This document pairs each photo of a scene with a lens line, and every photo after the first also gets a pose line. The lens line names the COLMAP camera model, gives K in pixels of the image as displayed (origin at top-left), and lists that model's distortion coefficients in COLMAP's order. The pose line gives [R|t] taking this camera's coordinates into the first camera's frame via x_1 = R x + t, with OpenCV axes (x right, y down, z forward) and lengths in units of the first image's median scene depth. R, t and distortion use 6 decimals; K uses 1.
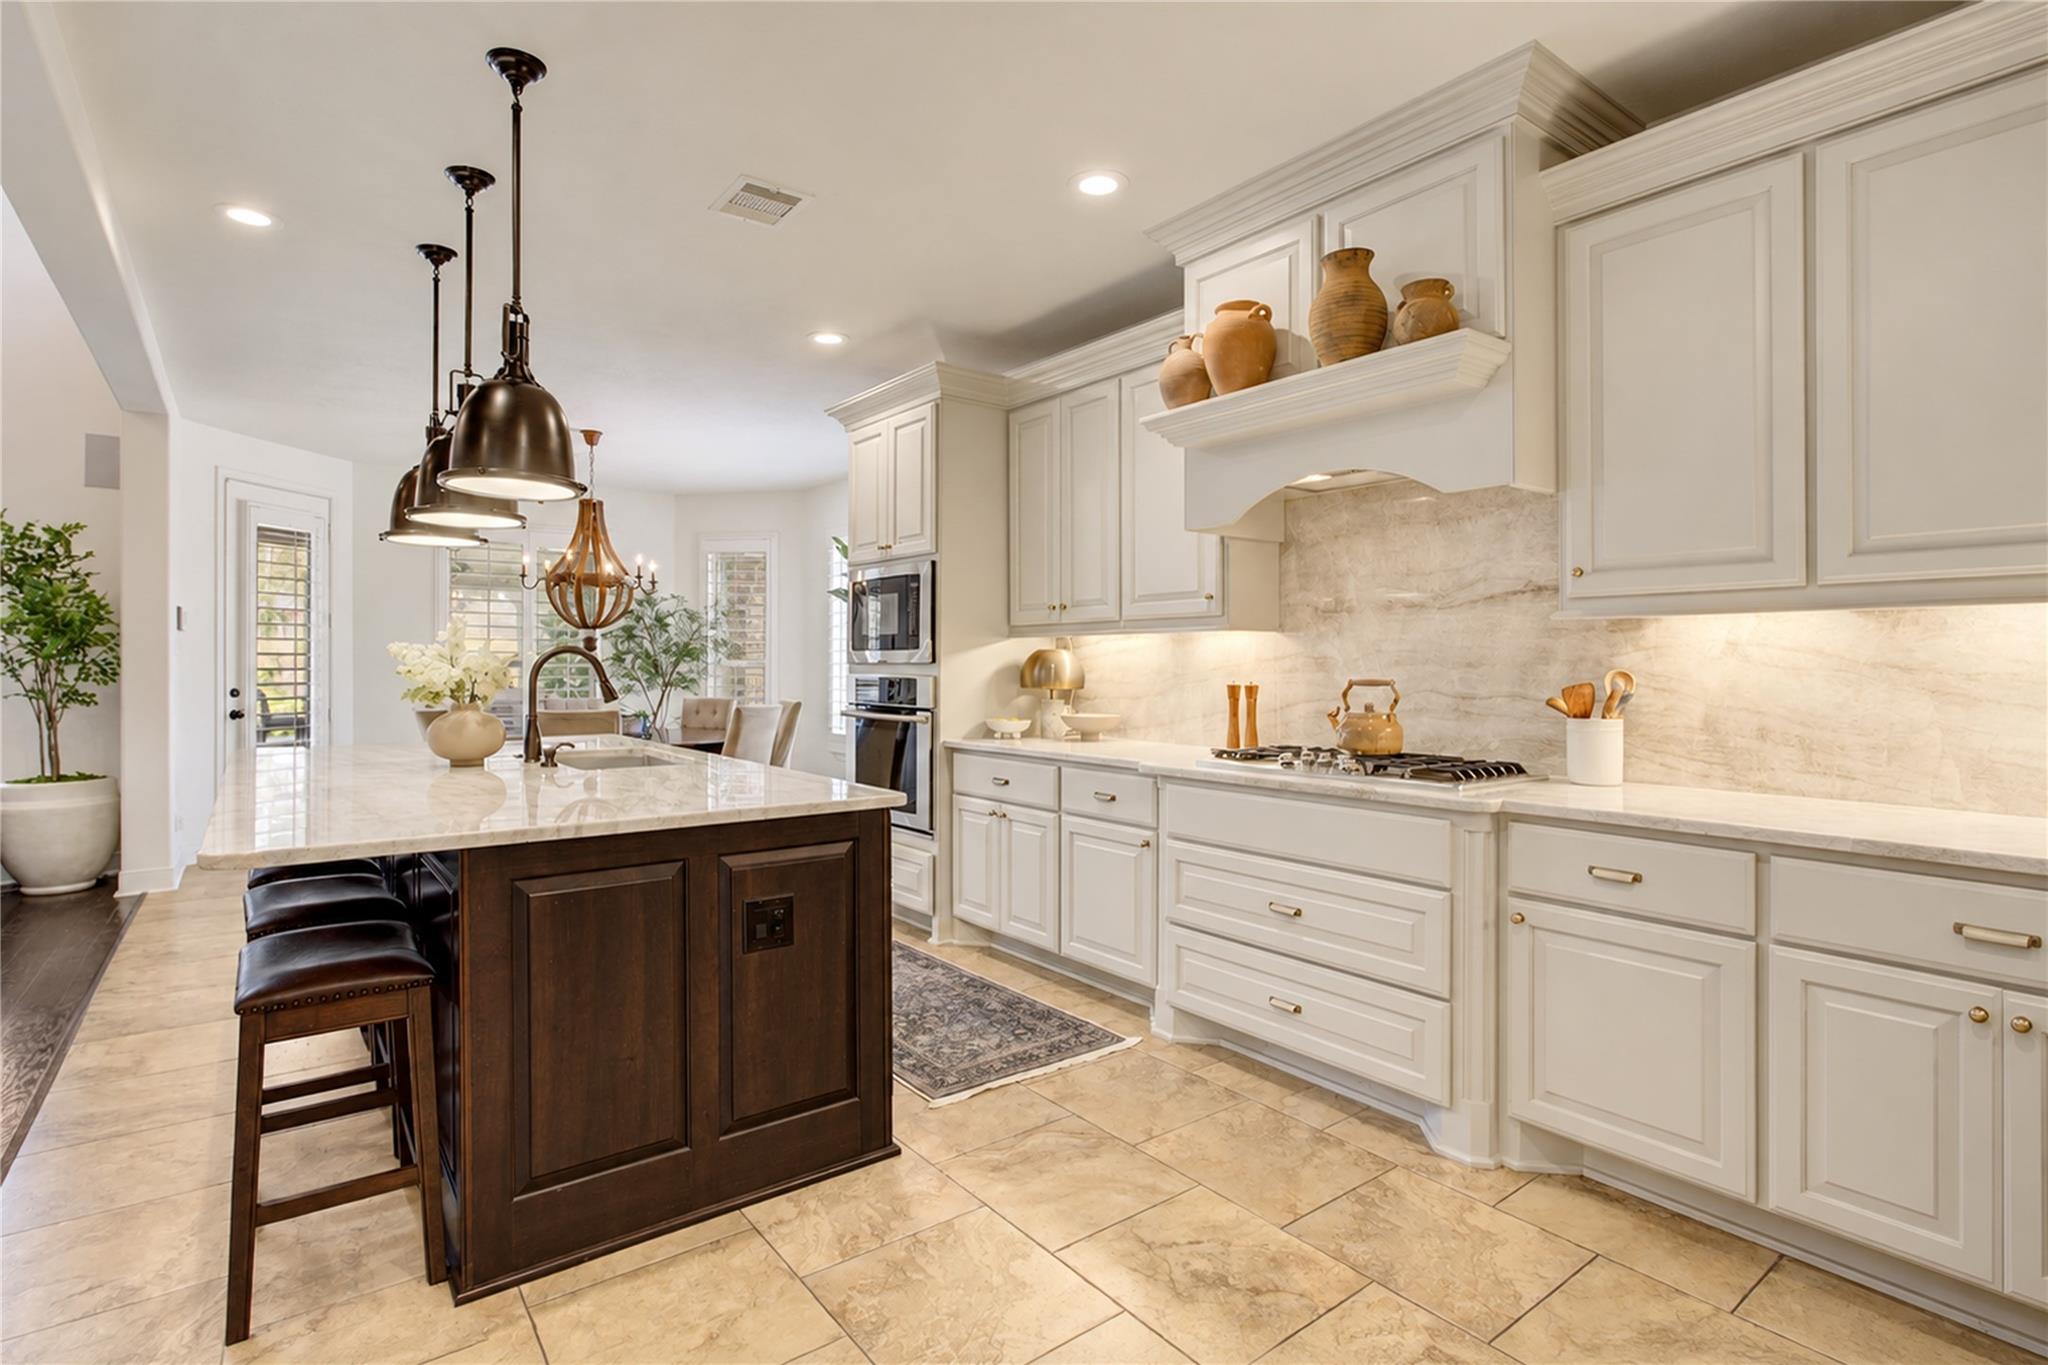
lens RADIAL K [[997.4, 0, 1021.4], [0, 997.4, 693.0], [0, 0, 1]] dist [0.001989, 0.000836]
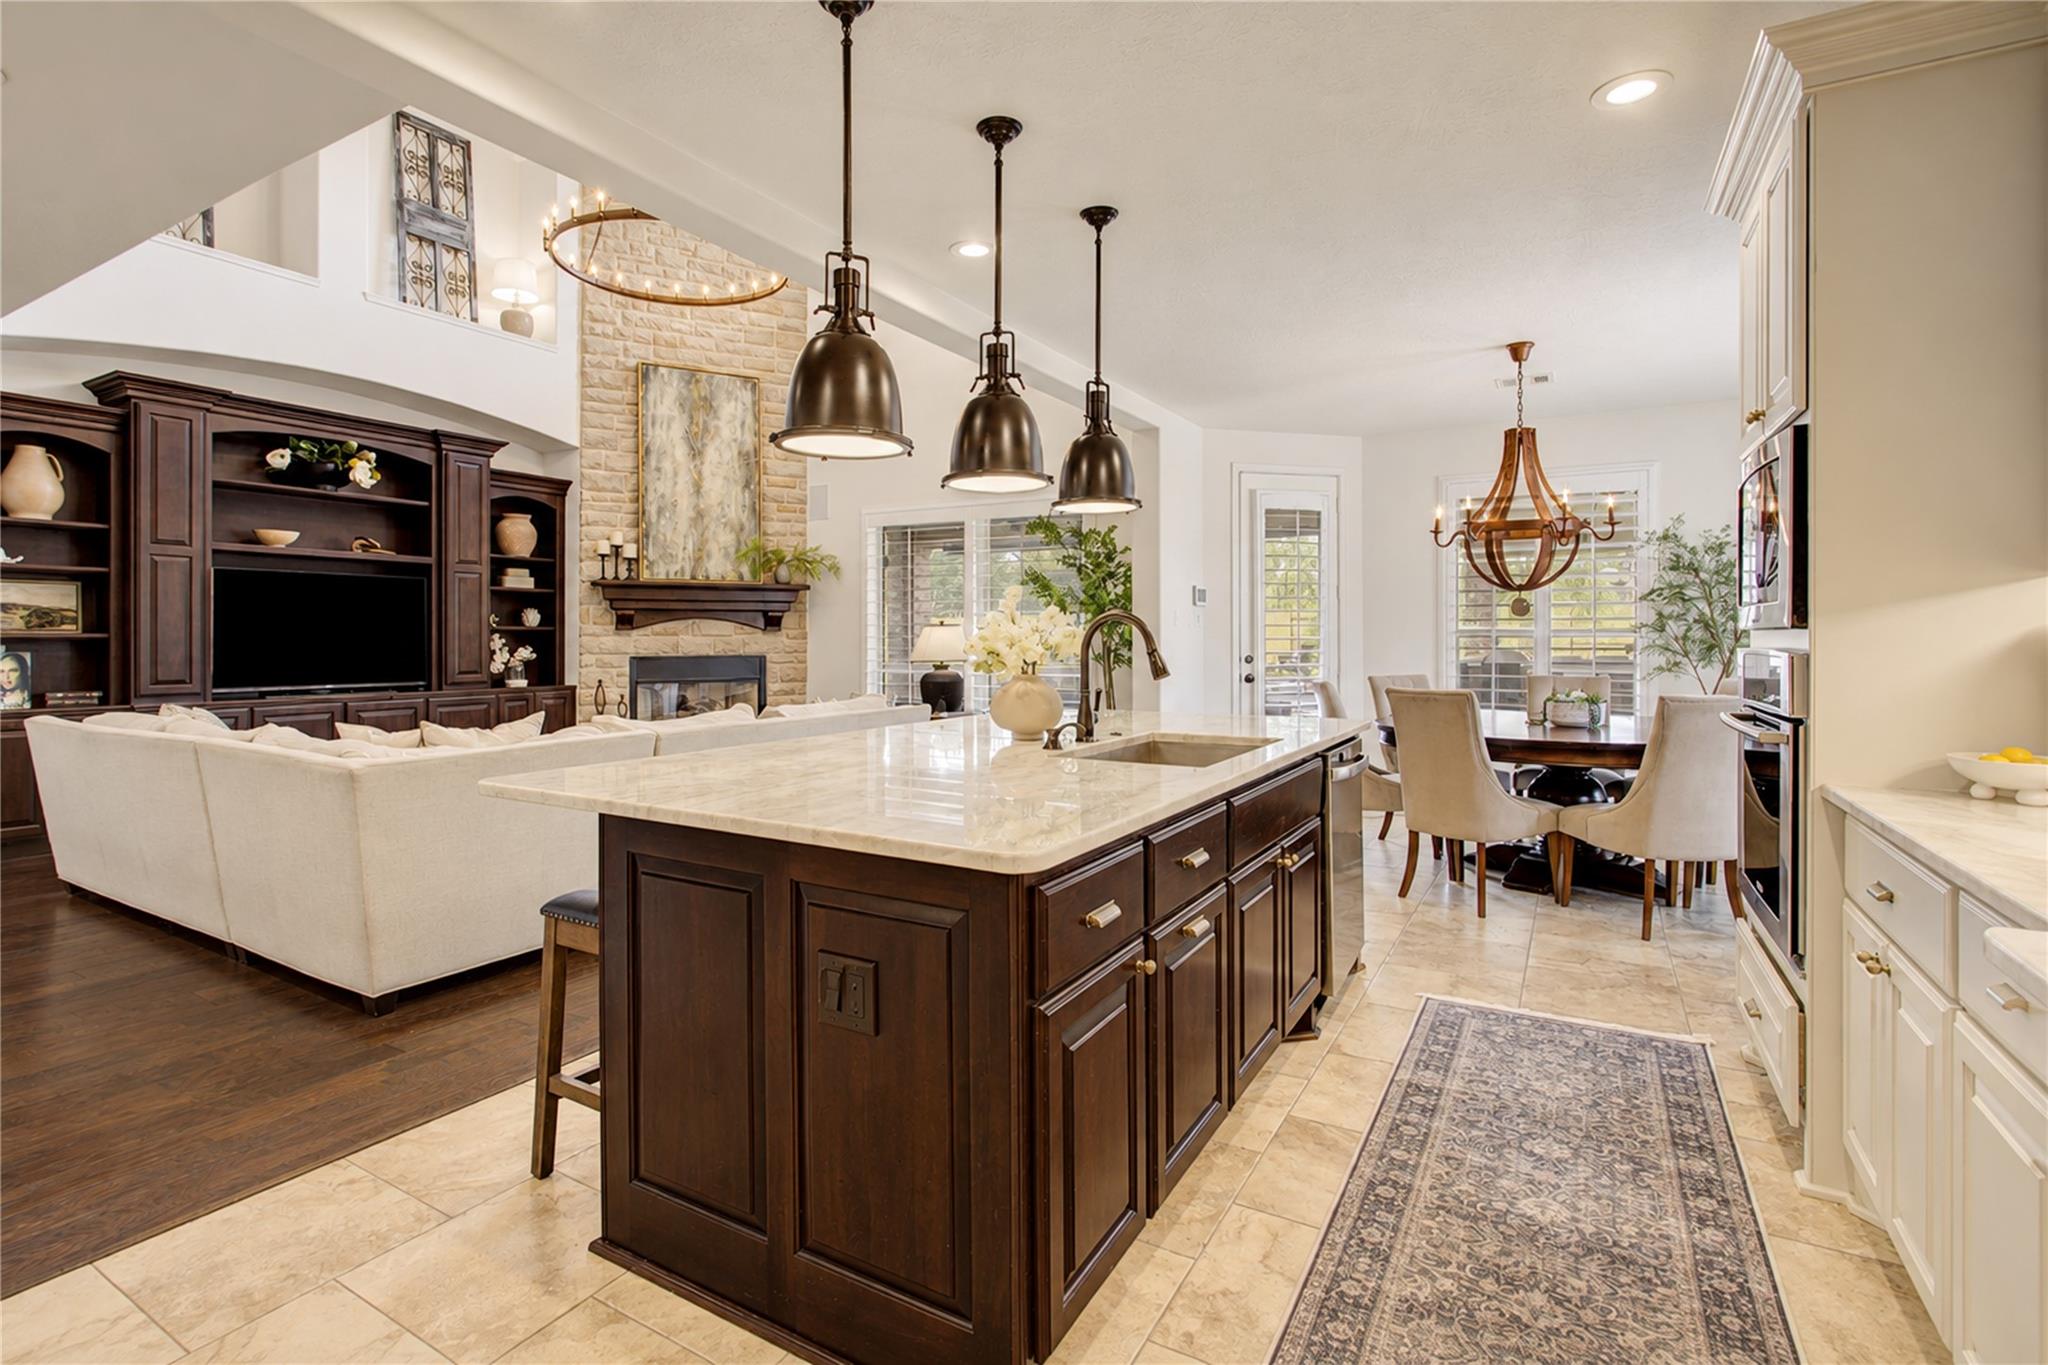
lens RADIAL K [[1007.5, 0, 1020.6], [0, 1007.5, 638.3], [0, 0, 1]] dist [-0.000212, 0.000036]
pose [[0.360966, 0.000887, -0.932579, 0.189548], [-0.025798, 0.999626, -0.009035, -0.007555], [0.932222, 0.027320, 0.360854, 0.349853]]
